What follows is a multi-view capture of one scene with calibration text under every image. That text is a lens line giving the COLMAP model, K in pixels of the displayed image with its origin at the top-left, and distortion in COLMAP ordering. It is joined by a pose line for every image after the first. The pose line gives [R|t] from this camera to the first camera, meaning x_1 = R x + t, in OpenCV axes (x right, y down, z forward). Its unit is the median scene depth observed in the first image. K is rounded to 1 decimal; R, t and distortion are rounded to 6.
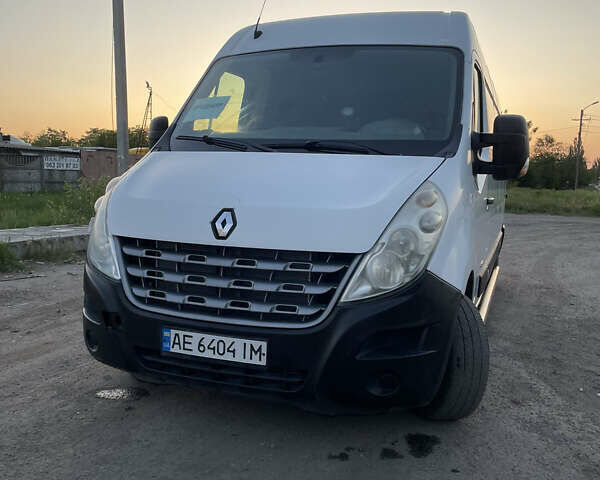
lens RADIAL K [[588.5, 0, 295.9], [0, 588.5, 240.4], [0, 0, 1]] dist [0.059270, 0.000000]
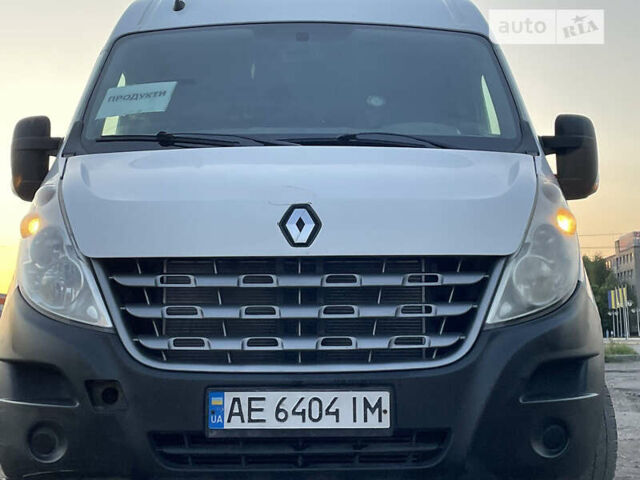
lens RADIAL K [[965.7, 0, 319.4], [0, 965.7, 240.6], [0, 0, 1]] dist [0.124838, 0.000000]
pose [[0.934018, -0.004331, 0.357200, -0.495350], [0.071571, 0.981920, -0.175242, 0.183915], [-0.349983, 0.189245, 0.917441, -0.012689]]
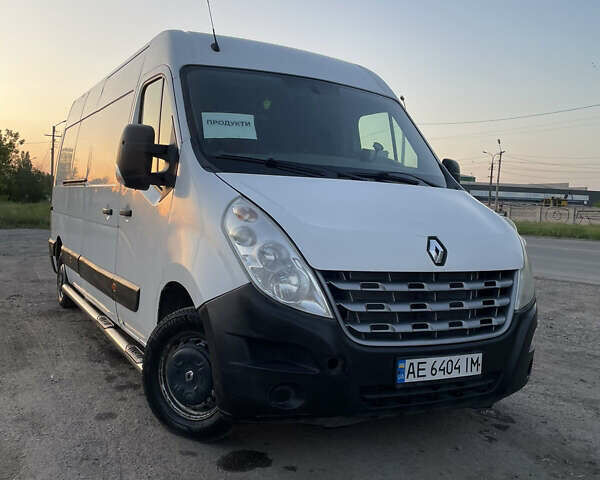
lens RADIAL K [[588.5, 0, 296.0], [0, 588.5, 238.5], [0, 0, 1]] dist [0.059270, 0.000000]
pose [[0.664101, -0.031444, 0.746981, -1.092847], [0.049729, 0.998760, -0.002169, -0.061513], [-0.745987, 0.038587, 0.664842, 0.478429]]
